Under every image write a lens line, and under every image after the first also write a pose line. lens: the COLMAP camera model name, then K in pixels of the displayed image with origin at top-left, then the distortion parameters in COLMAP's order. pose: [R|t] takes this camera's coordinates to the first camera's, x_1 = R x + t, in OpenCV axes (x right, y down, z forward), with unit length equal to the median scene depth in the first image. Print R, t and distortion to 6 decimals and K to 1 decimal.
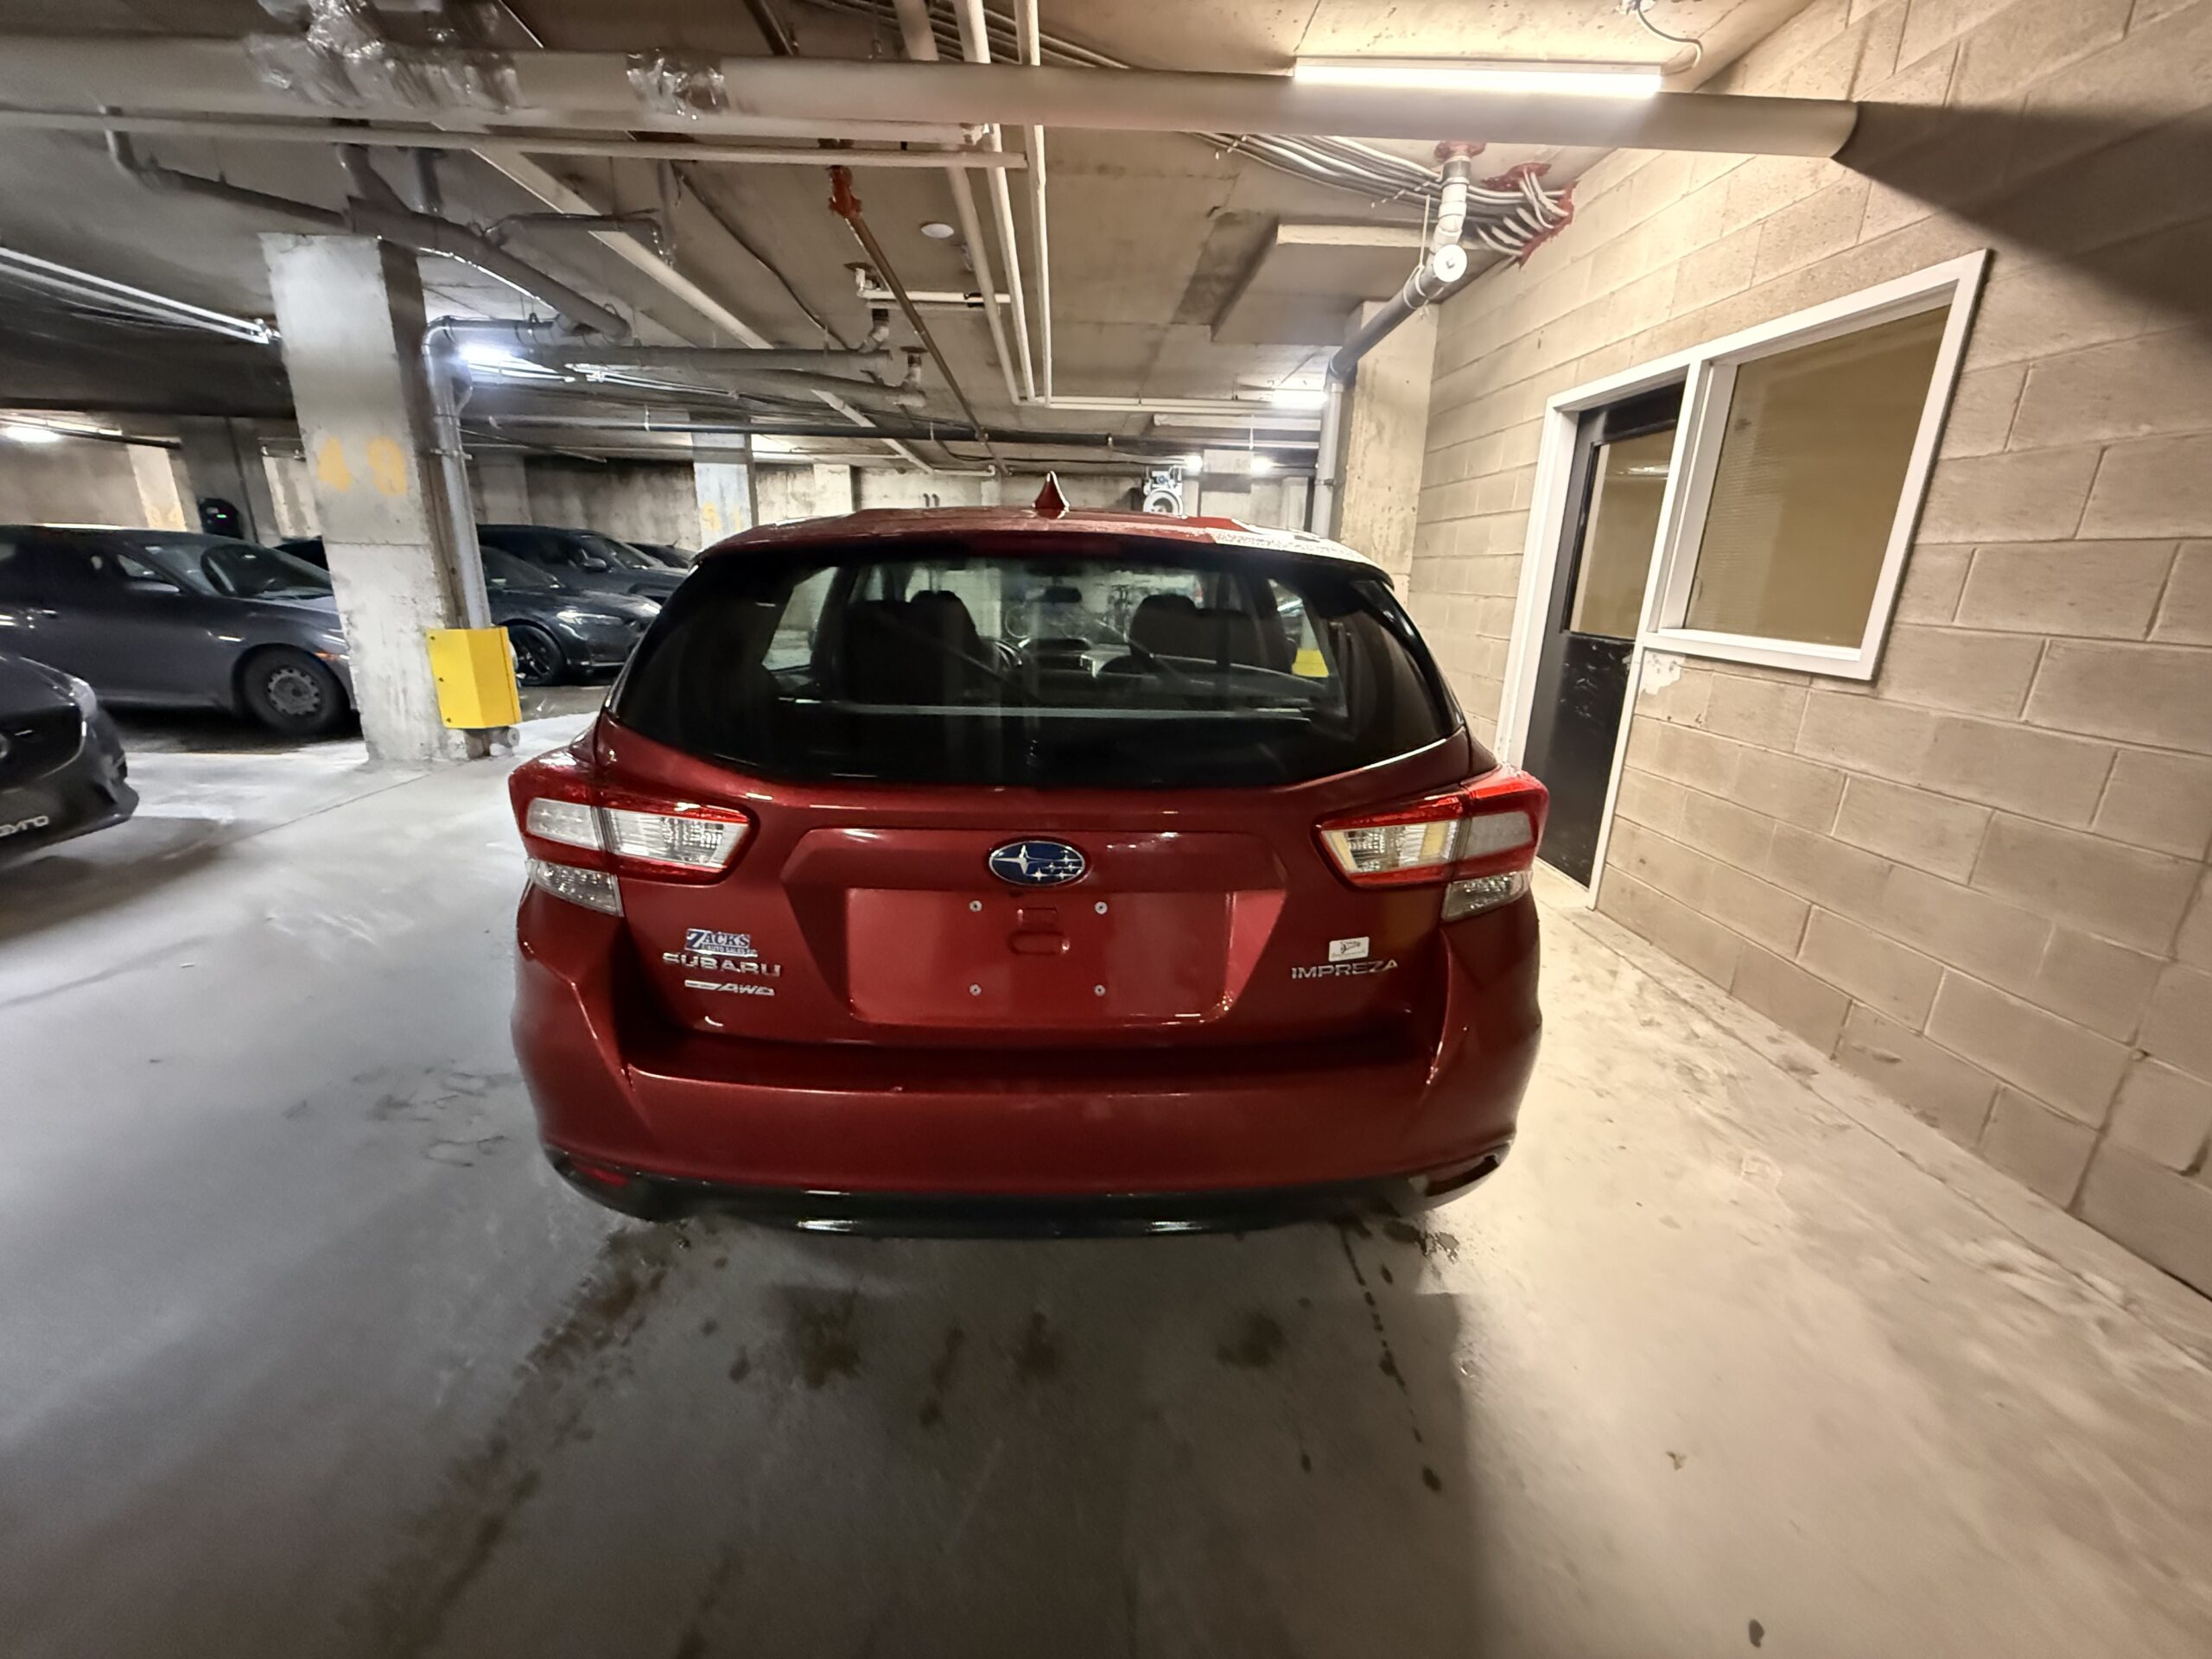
lens RADIAL K [[878.7, 0, 1096.7], [0, 878.7, 825.2], [0, 0, 1]] dist [-0.001171, 0.000189]
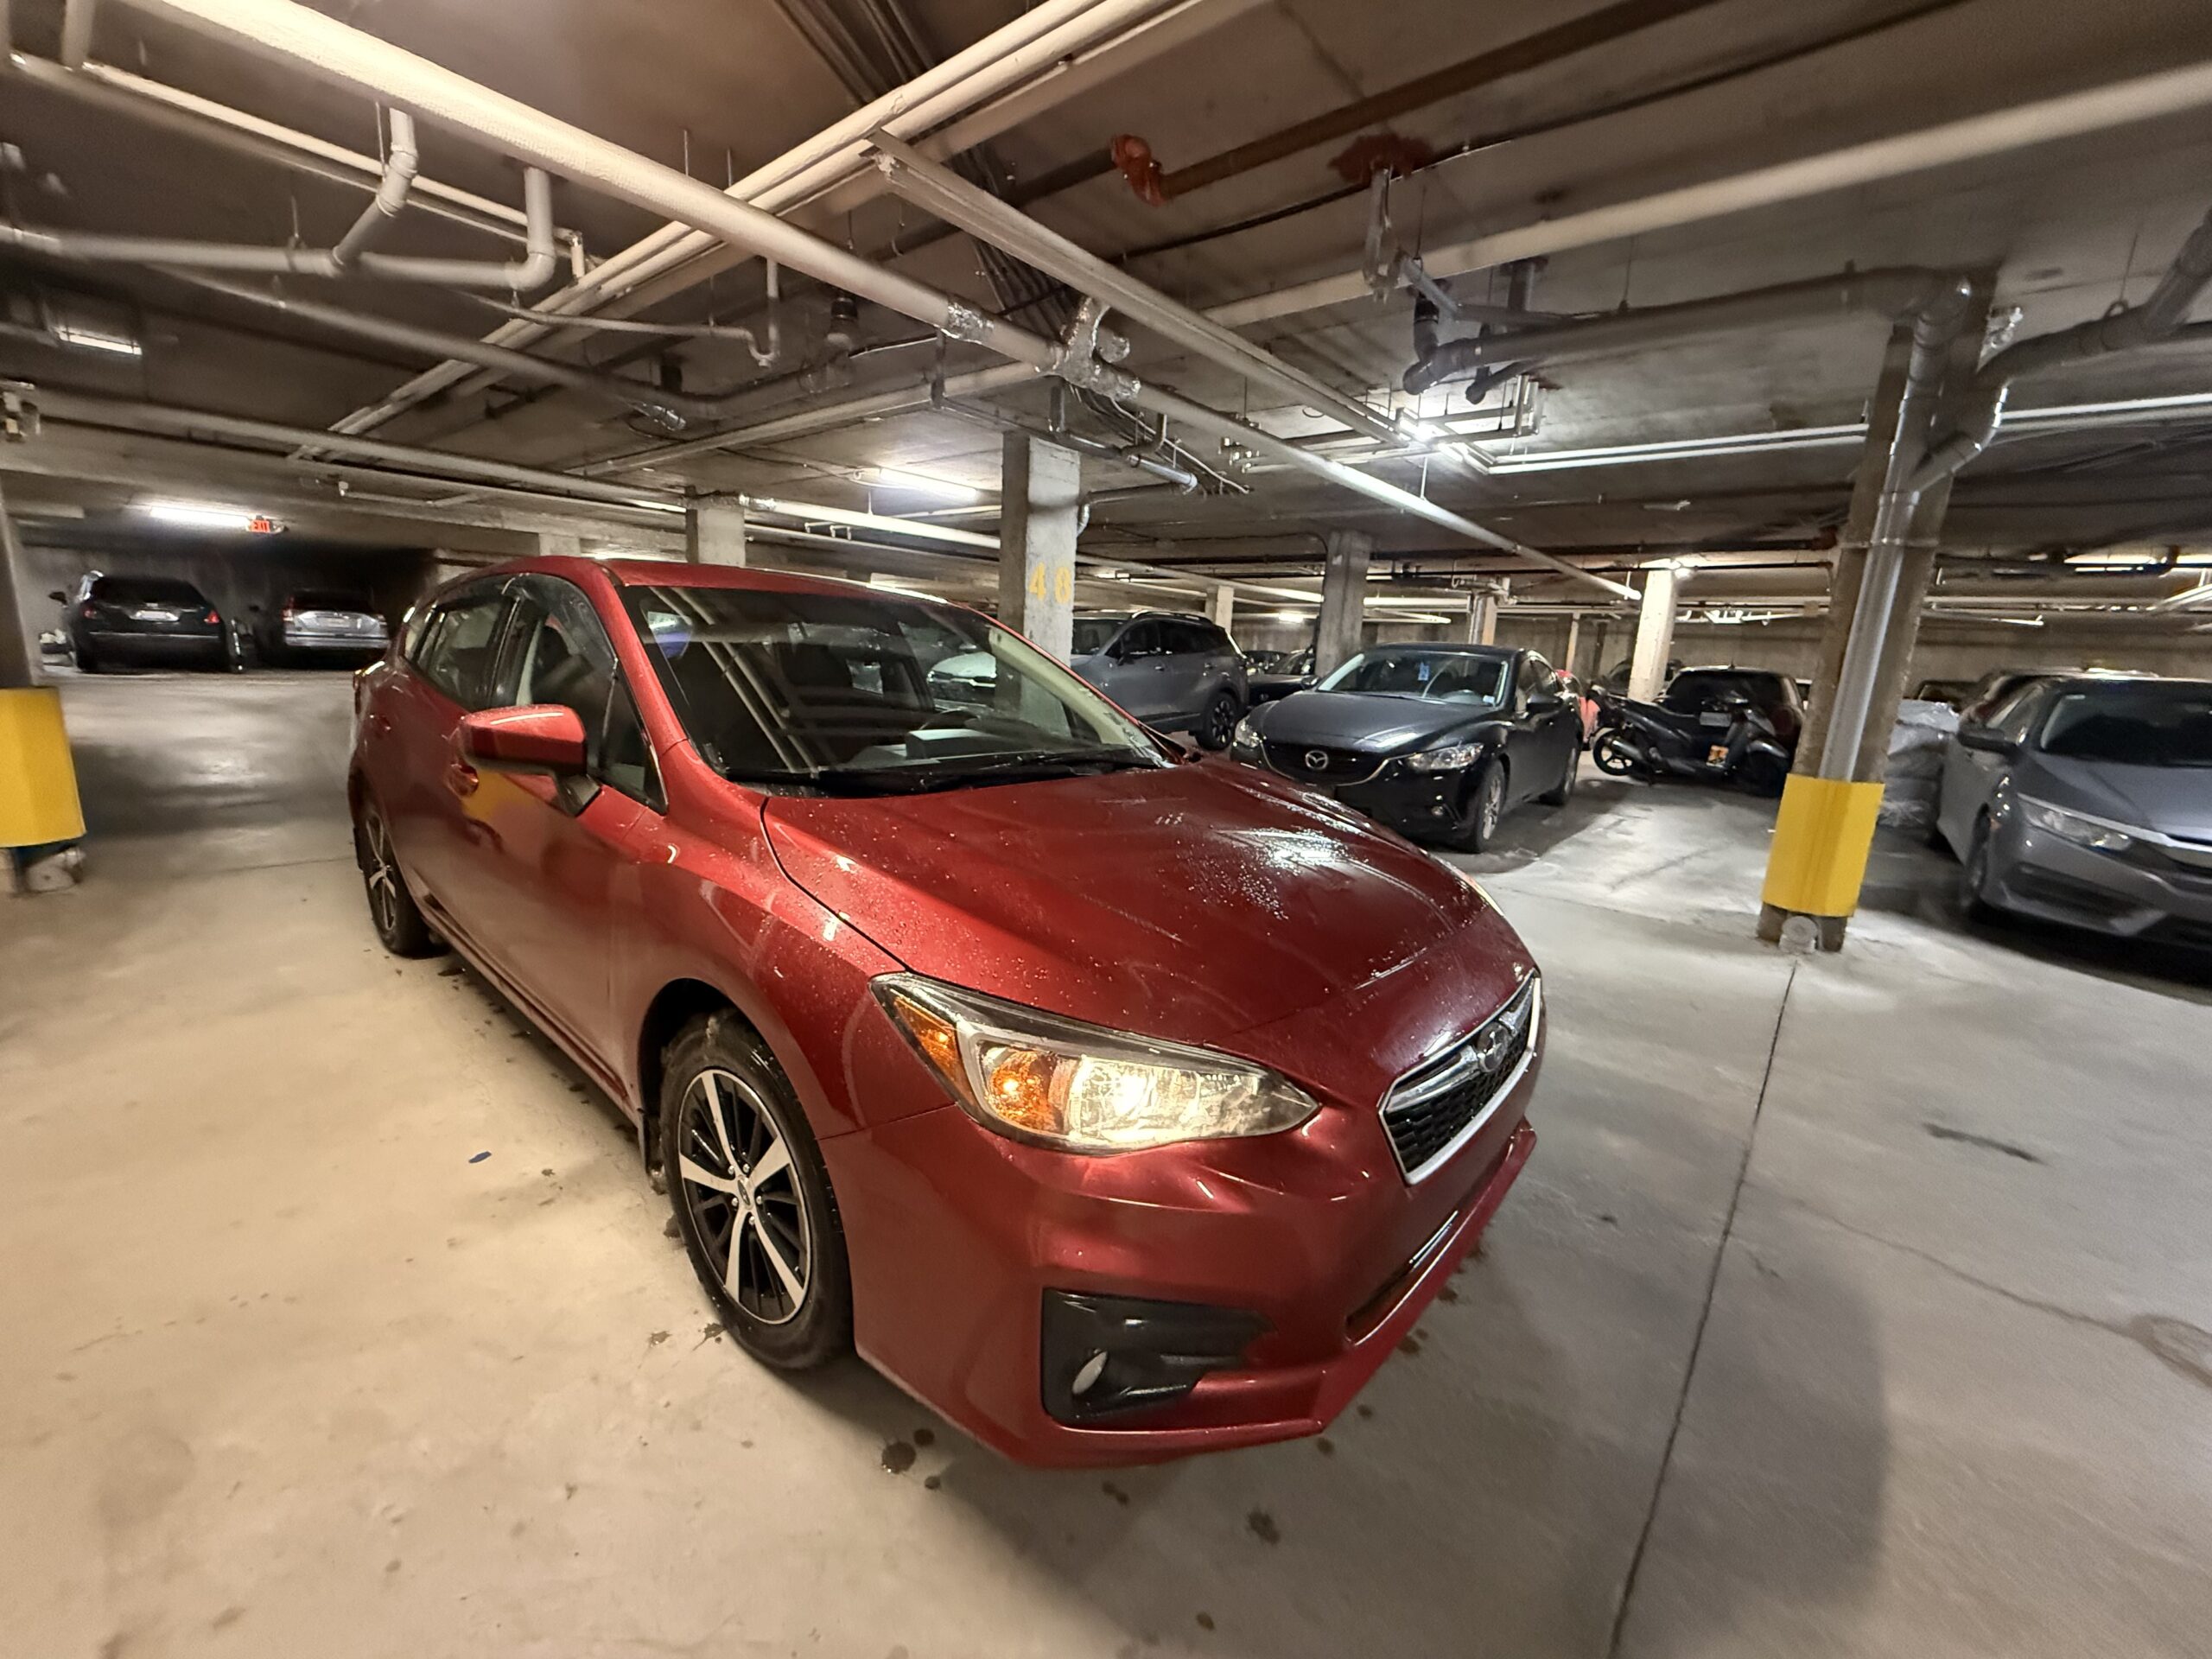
lens RADIAL K [[878.7, 0, 1102.1], [0, 878.7, 825.6], [0, 0, 1]] dist [-0.001171, 0.000189]
pose [[-0.678440, 0.086566, -0.729537, 0.291964], [-0.272254, 0.892702, 0.359112, -0.361352], [0.682346, 0.442255, -0.582077, 1.301189]]
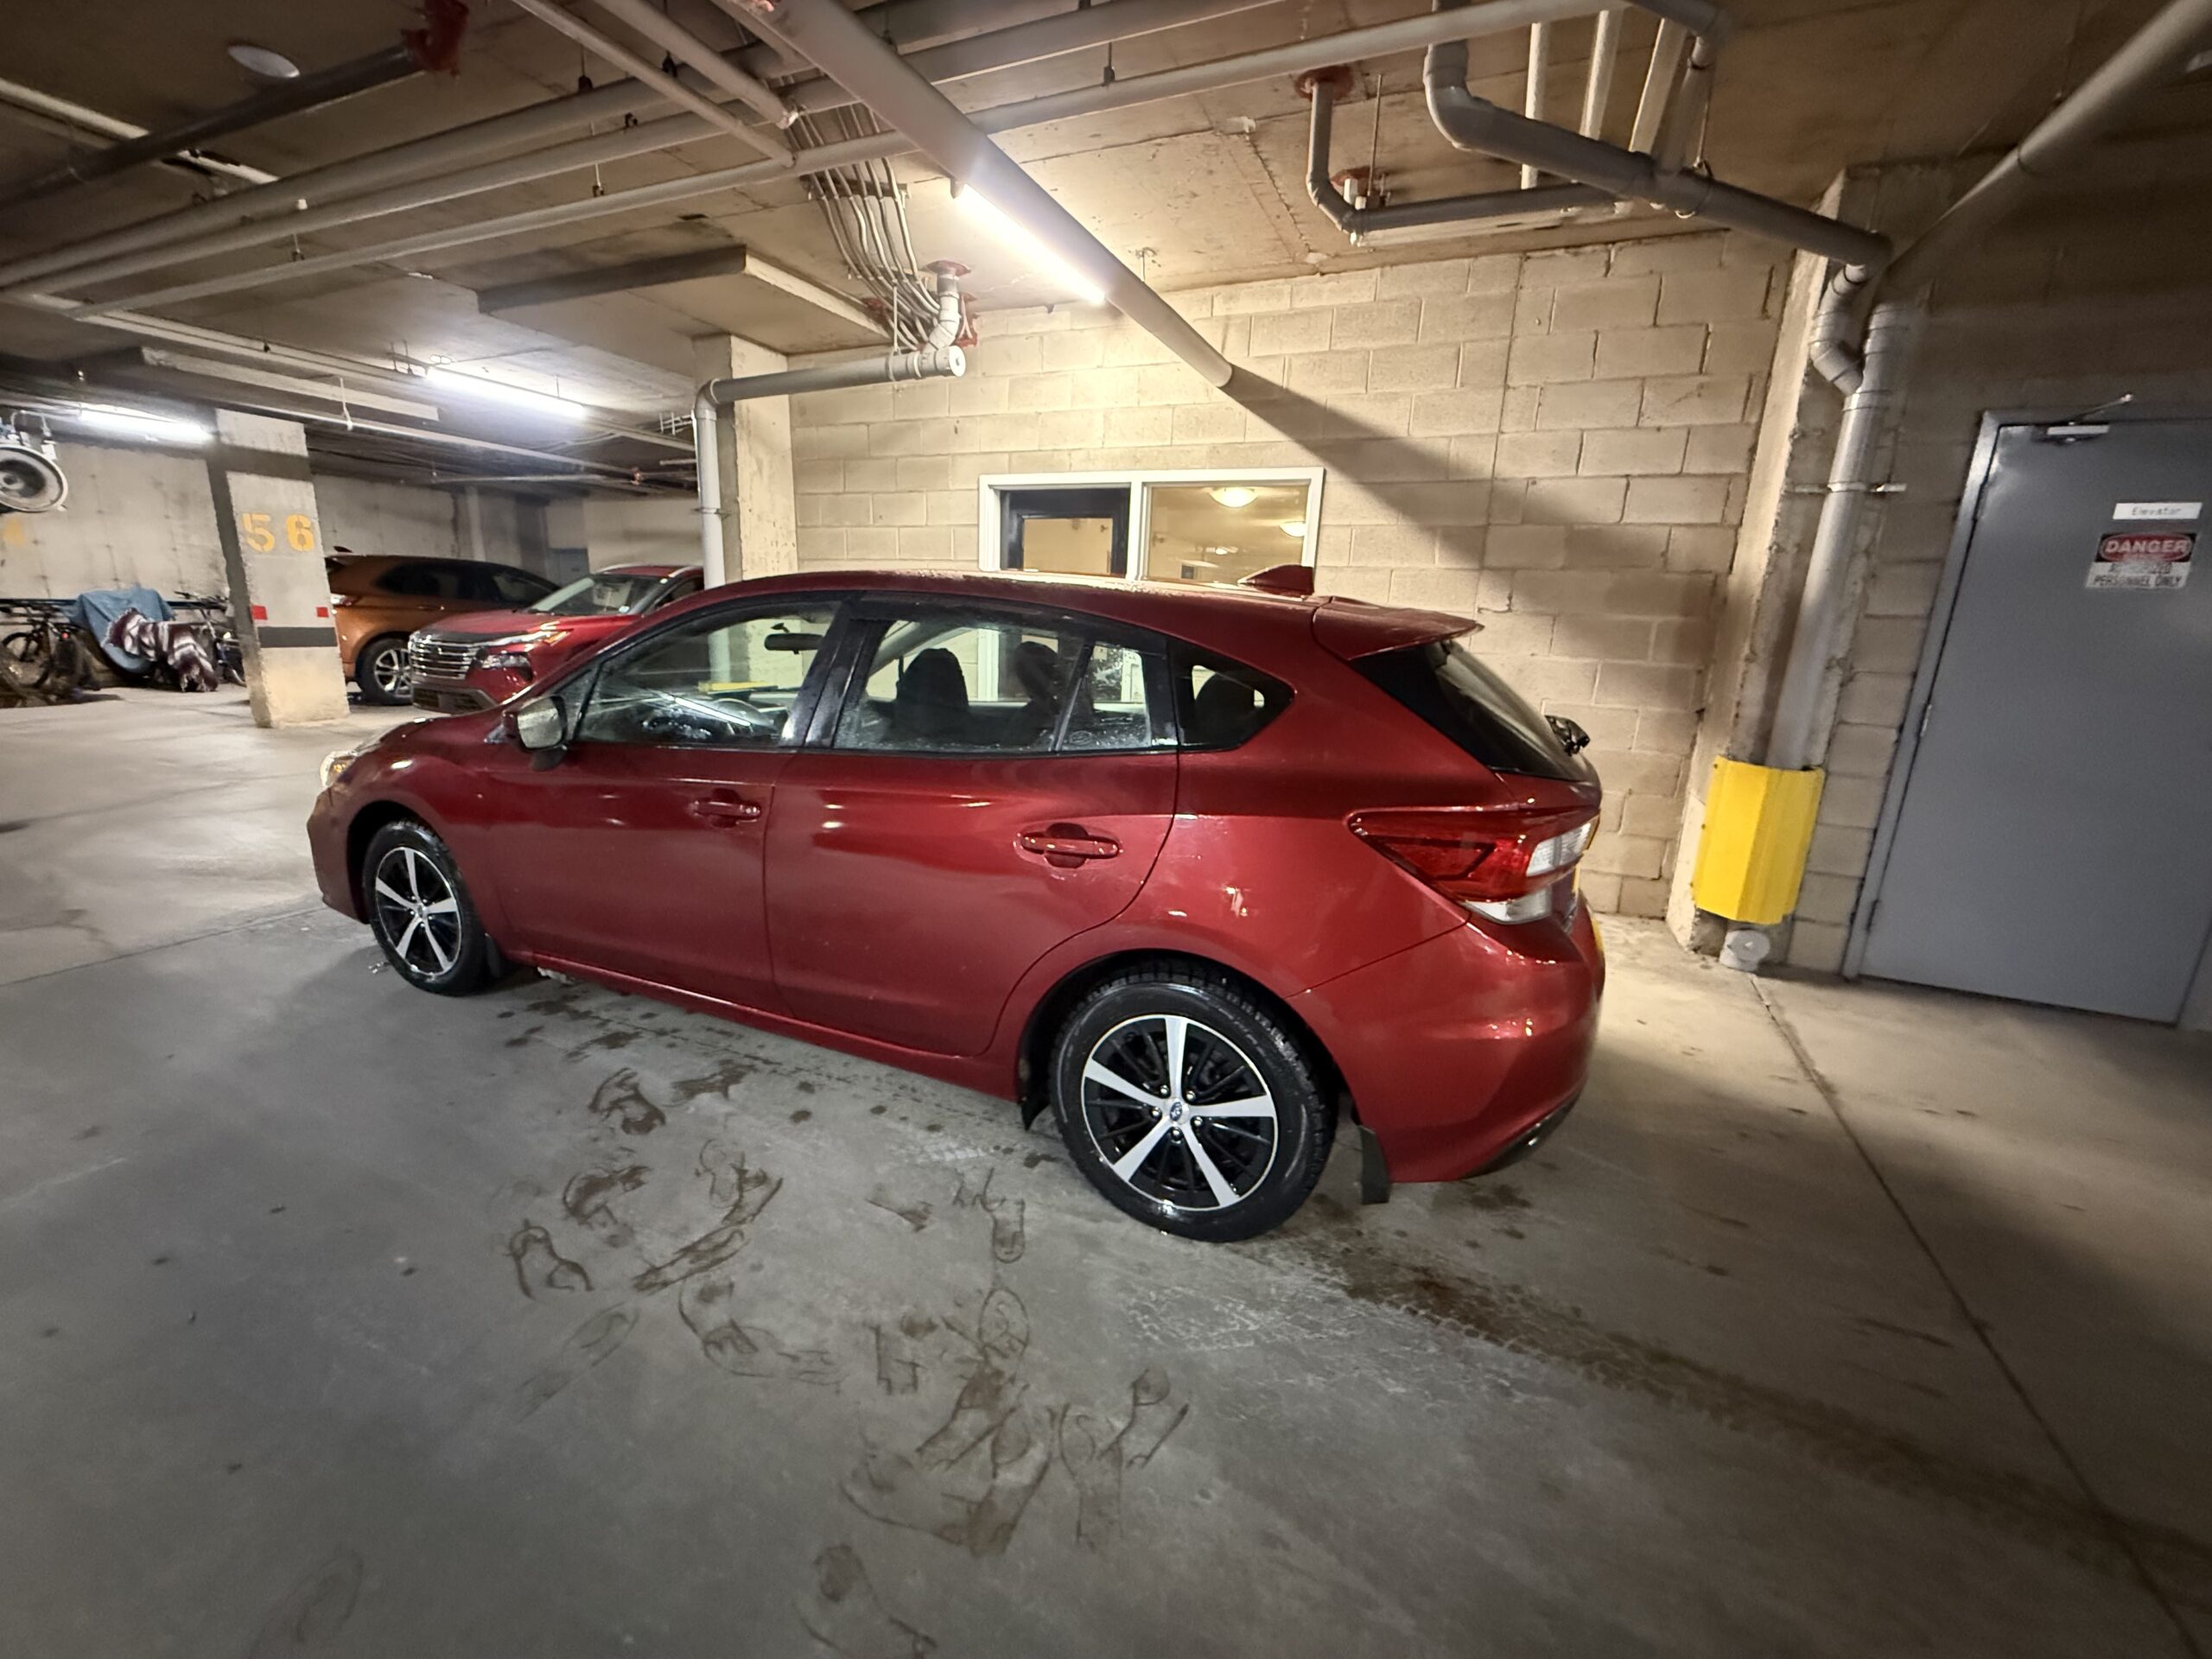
lens RADIAL K [[878.7, 0, 1098.6], [0, 878.7, 826.2], [0, 0, 1]] dist [-0.001171, 0.000189]
pose [[0.447673, -0.218488, 0.867094, -0.579666], [0.225858, 0.965877, 0.126771, -0.103000], [-0.865203, 0.139088, 0.481744, 0.271435]]
